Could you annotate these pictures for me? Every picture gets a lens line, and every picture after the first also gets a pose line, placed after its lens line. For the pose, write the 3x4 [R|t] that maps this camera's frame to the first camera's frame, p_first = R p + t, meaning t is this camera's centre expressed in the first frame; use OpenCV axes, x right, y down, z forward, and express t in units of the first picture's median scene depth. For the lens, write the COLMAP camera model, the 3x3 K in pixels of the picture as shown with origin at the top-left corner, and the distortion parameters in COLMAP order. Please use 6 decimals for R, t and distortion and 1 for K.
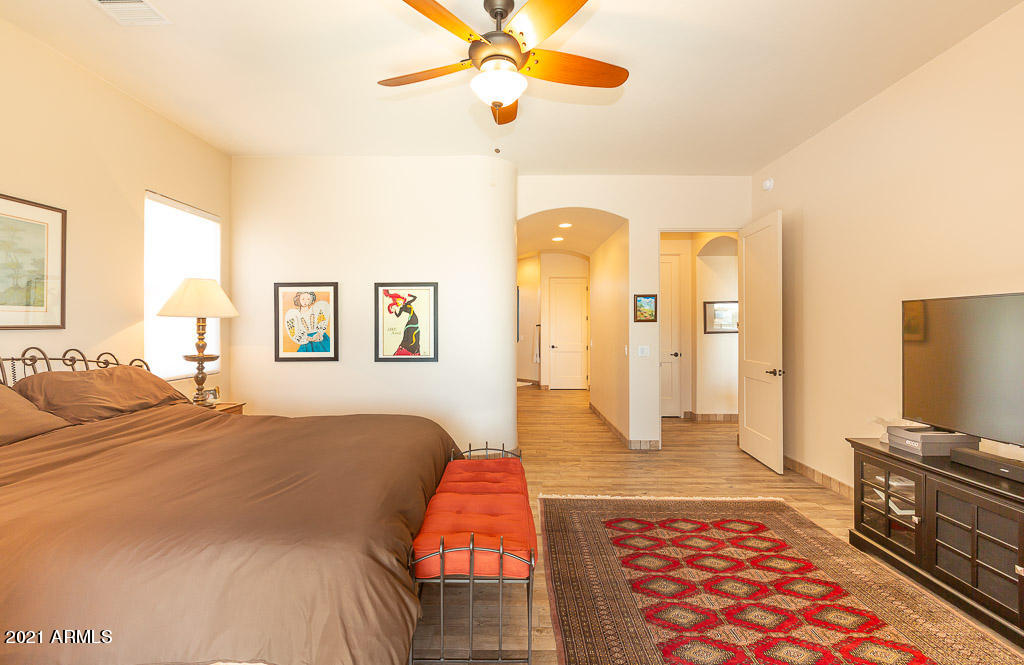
lens RADIAL K [[460.9, 0, 508.4], [0, 460.9, 327.5], [0, 0, 1]] dist [0.000954, 0.000005]
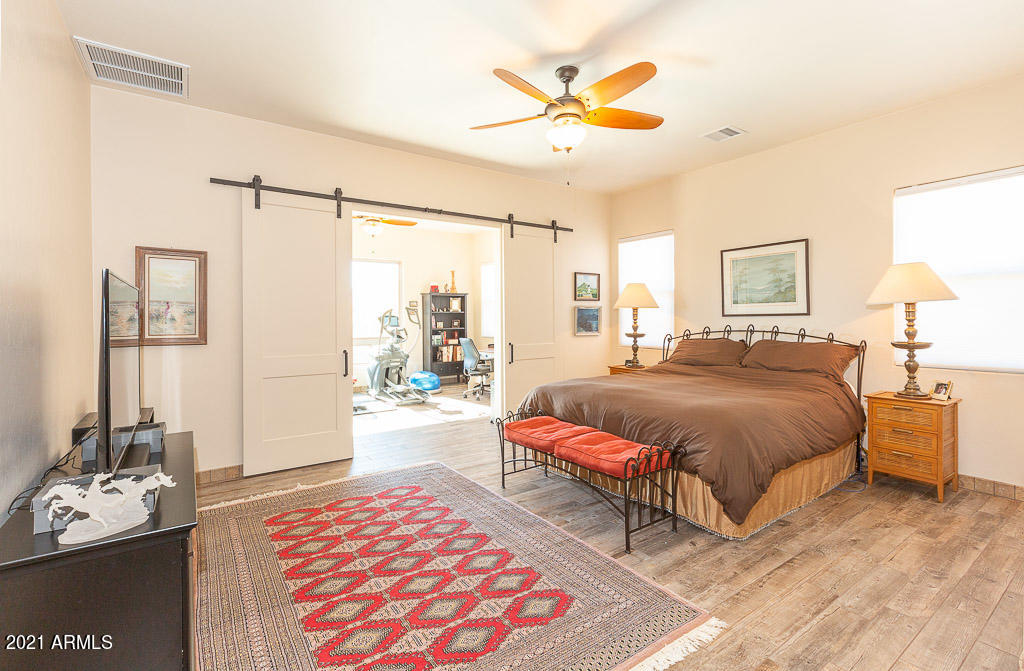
lens RADIAL K [[470.6, 0, 511.3], [0, 470.6, 317.9], [0, 0, 1]] dist [0.000197, 0.000001]
pose [[-0.808649, 0.006645, -0.588254, 0.716657], [0.005689, 0.999978, 0.003474, 0.000579], [0.588264, -0.000537, -0.808669, 1.569388]]
